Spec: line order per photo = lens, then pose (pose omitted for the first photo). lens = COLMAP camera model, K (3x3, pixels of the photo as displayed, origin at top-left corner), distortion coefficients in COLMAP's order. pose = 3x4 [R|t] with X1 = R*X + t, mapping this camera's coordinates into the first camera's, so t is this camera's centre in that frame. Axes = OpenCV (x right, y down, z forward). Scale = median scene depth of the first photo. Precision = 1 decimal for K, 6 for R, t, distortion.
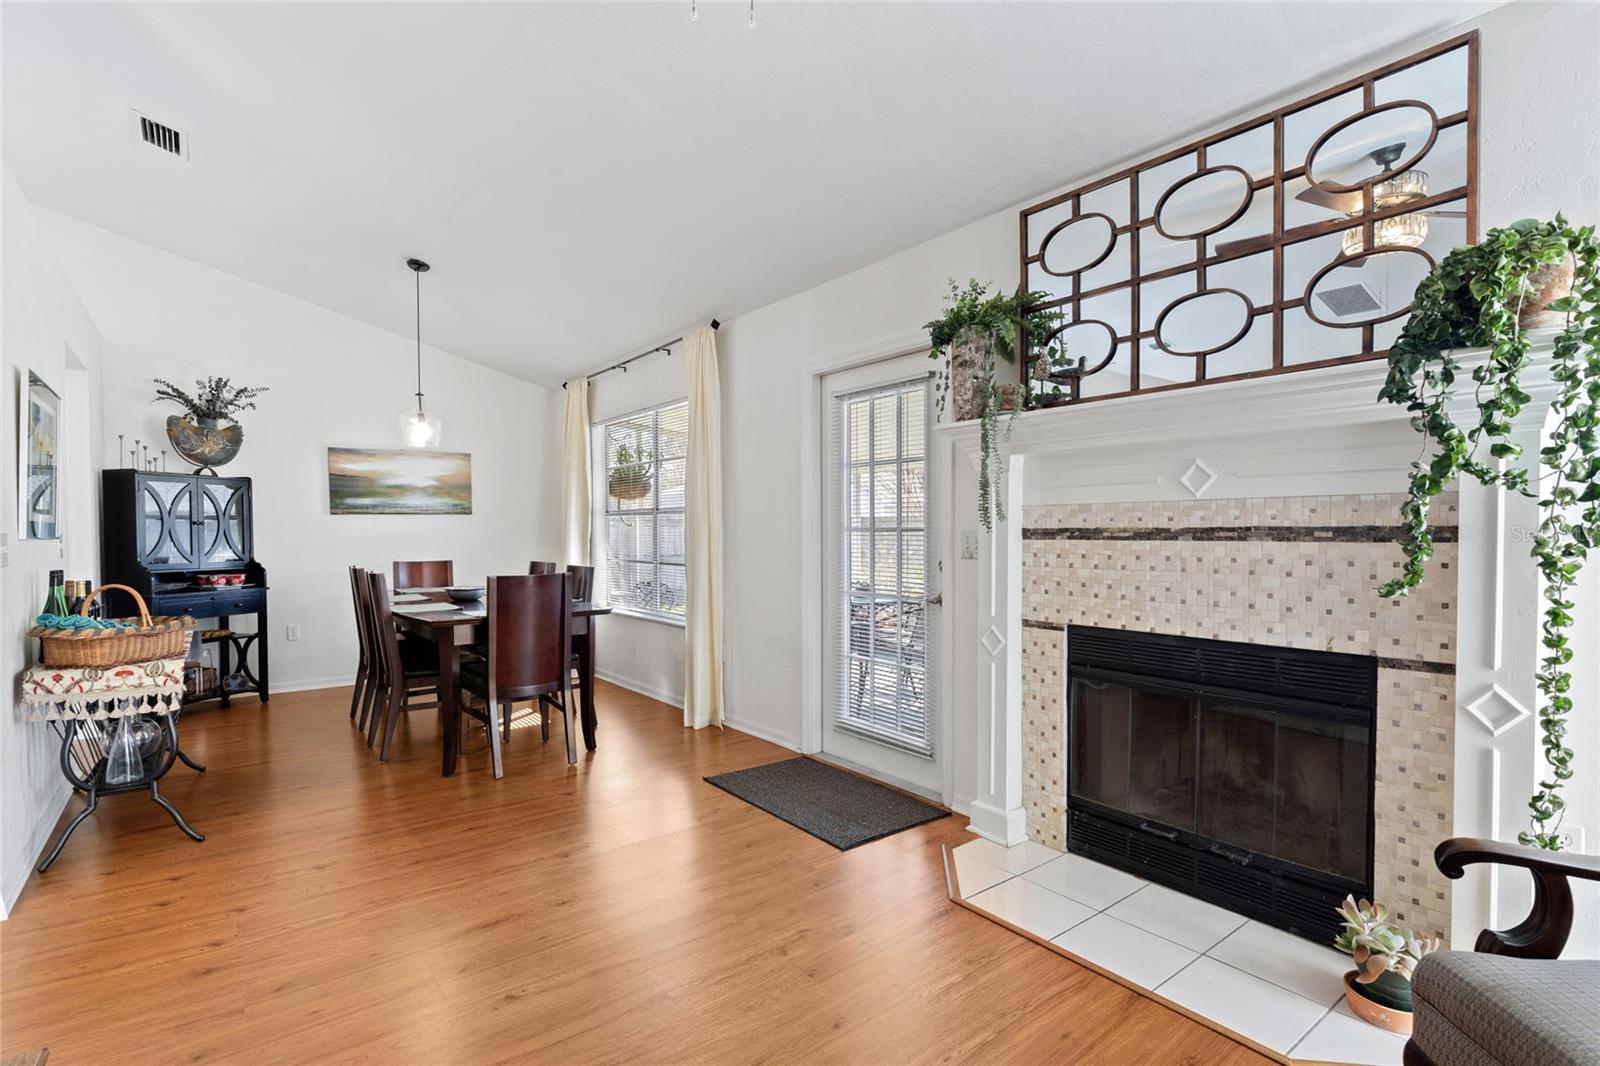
lens RADIAL K [[766.6, 0, 793.0], [0, 766.6, 544.4], [0, 0, 1]] dist [-0.001036, 0.000080]
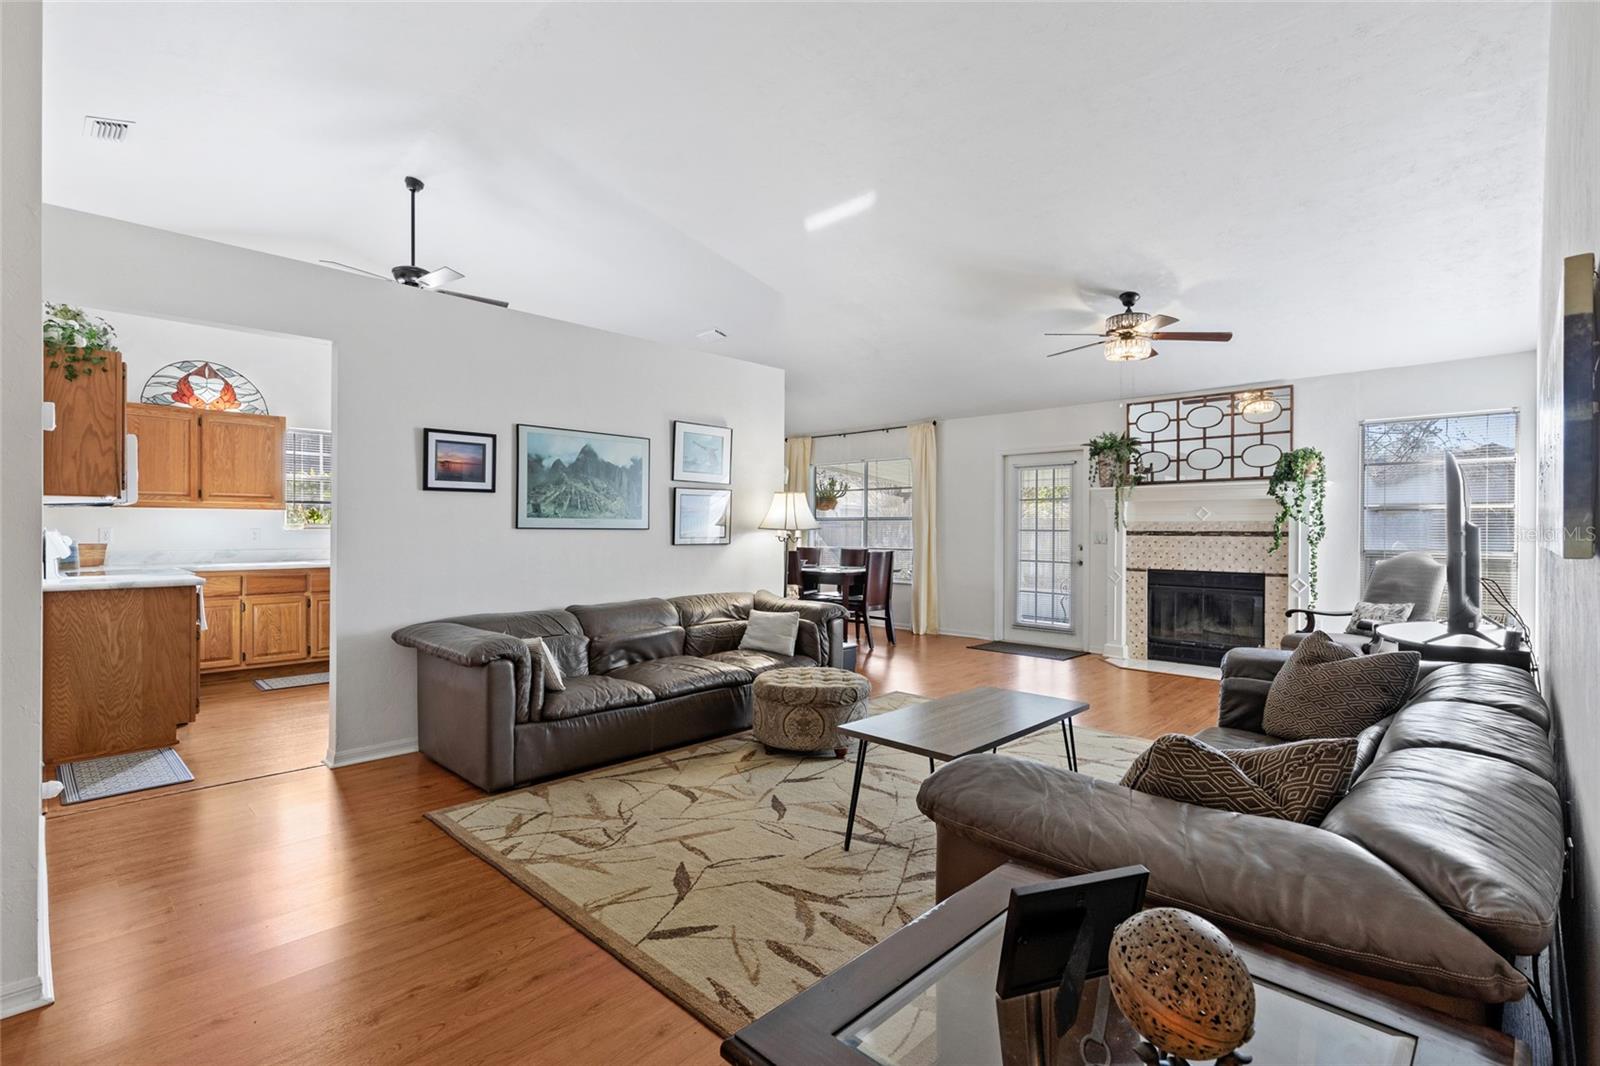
lens RADIAL K [[746.1, 0, 793.2], [0, 746.1, 528.1], [0, 0, 1]] dist [0.014562, -0.000268]
pose [[0.989989, 0.006899, 0.140975, -1.524161], [-0.004279, 0.999813, -0.018878, 0.027387], [-0.141078, 0.018085, 0.989833, -1.704469]]
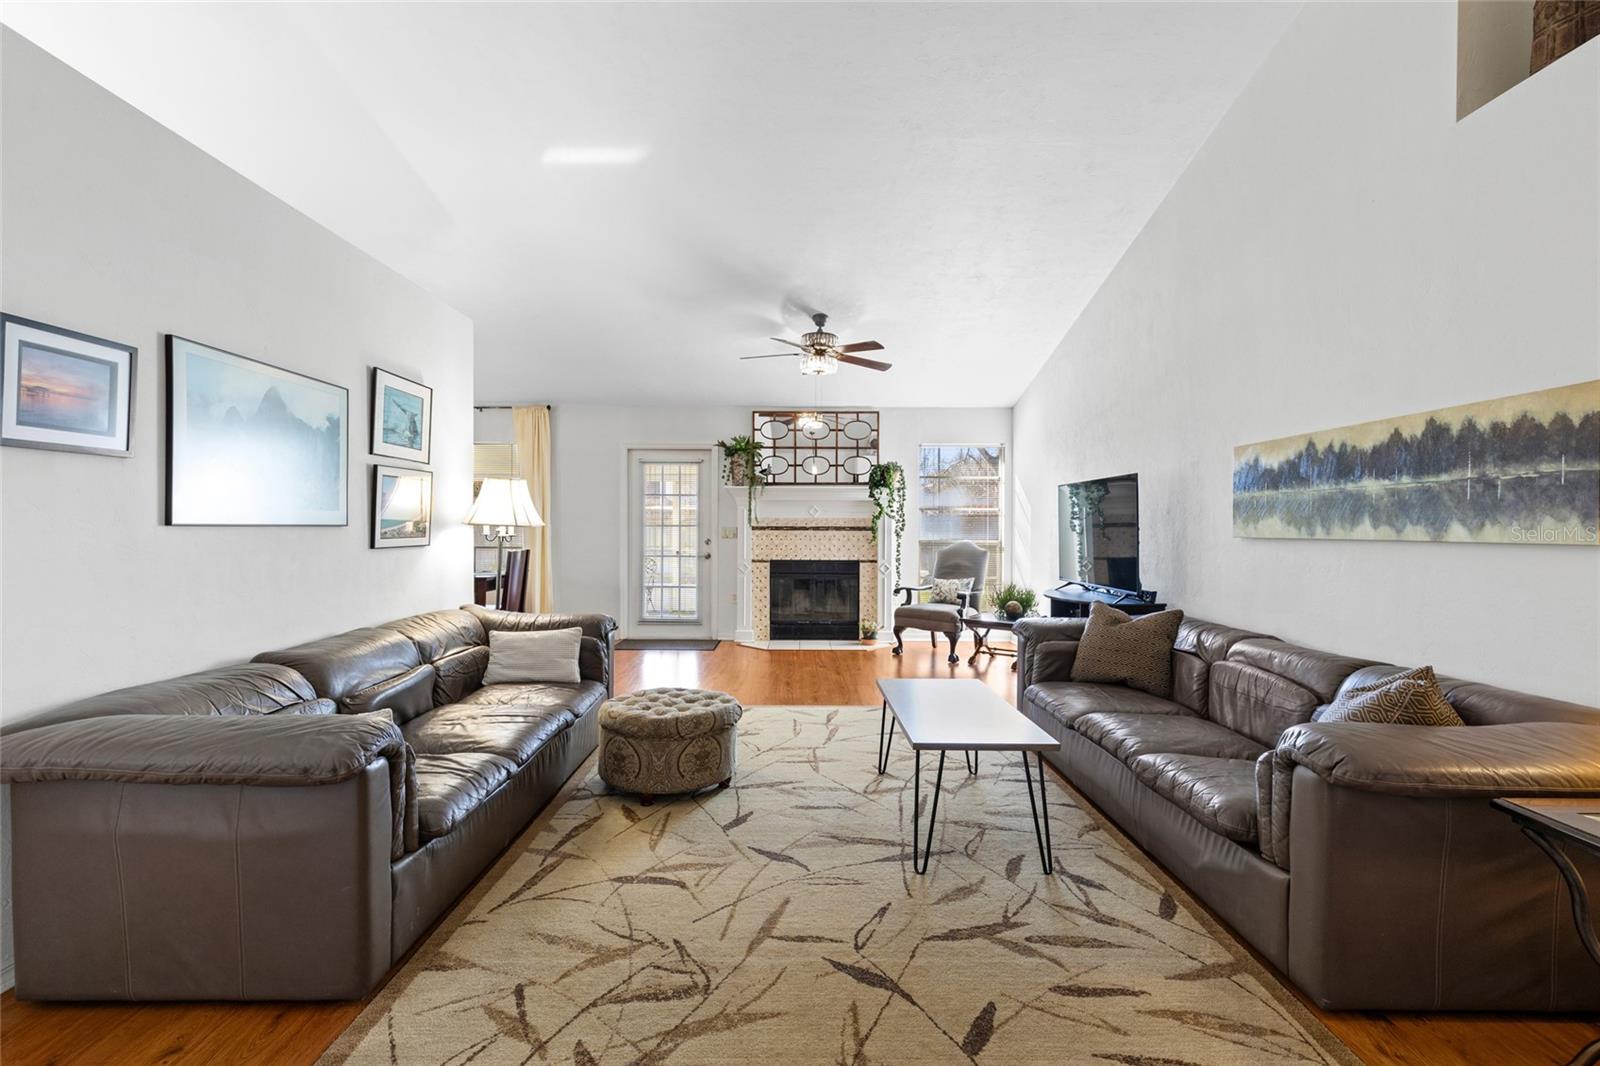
lens RADIAL K [[732.2, 0, 796.6], [0, 732.2, 530.7], [0, 0, 1]] dist [0.005281, -0.000196]
pose [[0.603775, -0.000359, 0.797154, -2.321845], [0.008126, 0.999951, -0.005704, 0.015116], [-0.797113, 0.009922, 0.603749, -0.964800]]
